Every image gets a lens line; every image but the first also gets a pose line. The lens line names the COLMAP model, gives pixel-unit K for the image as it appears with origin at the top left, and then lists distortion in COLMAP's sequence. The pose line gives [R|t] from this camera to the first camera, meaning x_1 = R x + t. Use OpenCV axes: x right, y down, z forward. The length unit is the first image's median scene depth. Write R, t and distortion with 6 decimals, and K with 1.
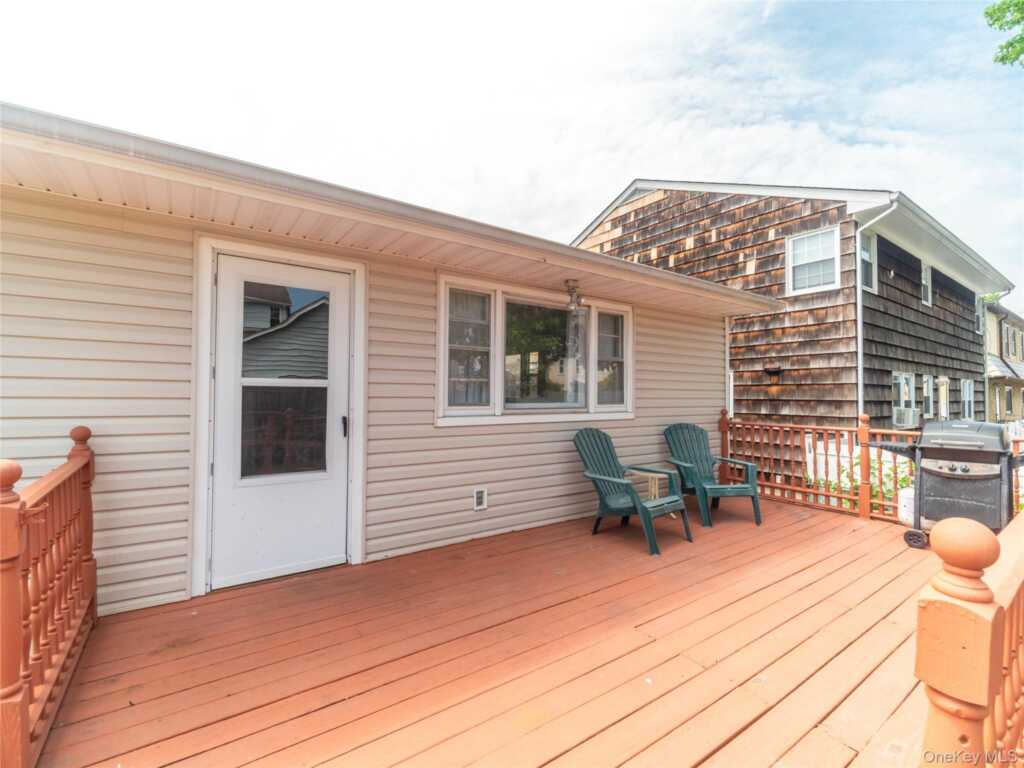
lens RADIAL K [[456.5, 0, 507.9], [0, 456.5, 387.0], [0, 0, 1]] dist [0.001518, -0.000767]
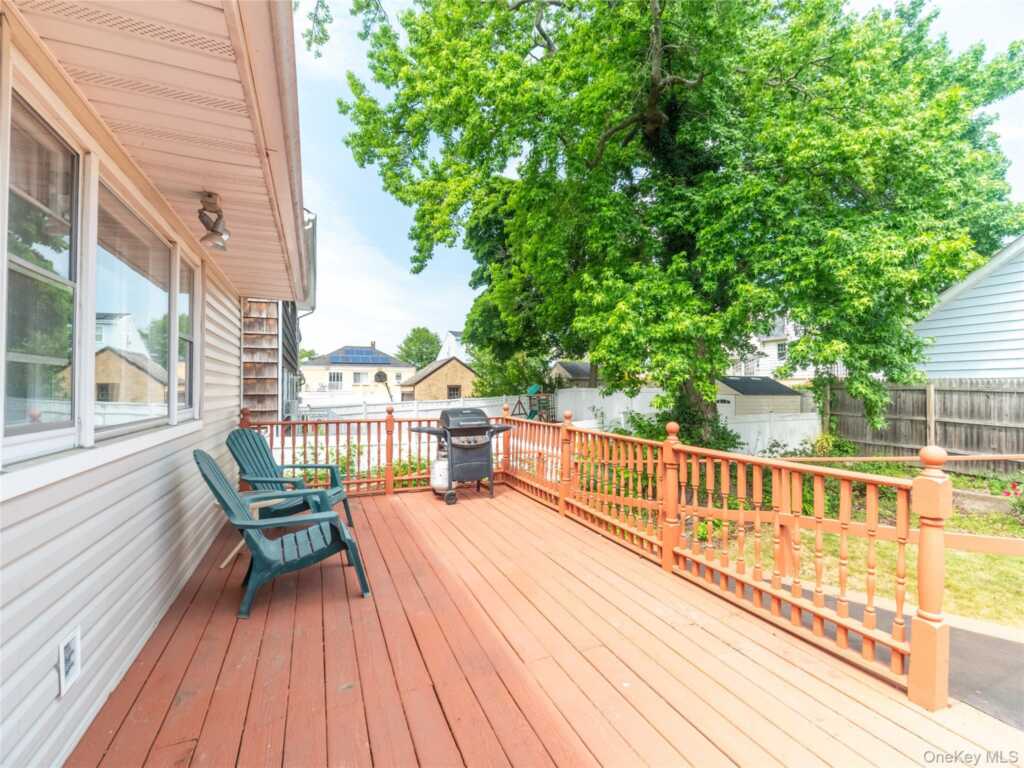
lens RADIAL K [[456.5, 0, 510.4], [0, 456.5, 384.4], [0, 0, 1]] dist [0.001518, -0.000767]
pose [[0.206217, 0.004920, 0.978494, -0.305140], [-0.013671, 0.999904, -0.002147, 0.001689], [-0.978411, -0.012934, 0.206265, 0.453329]]
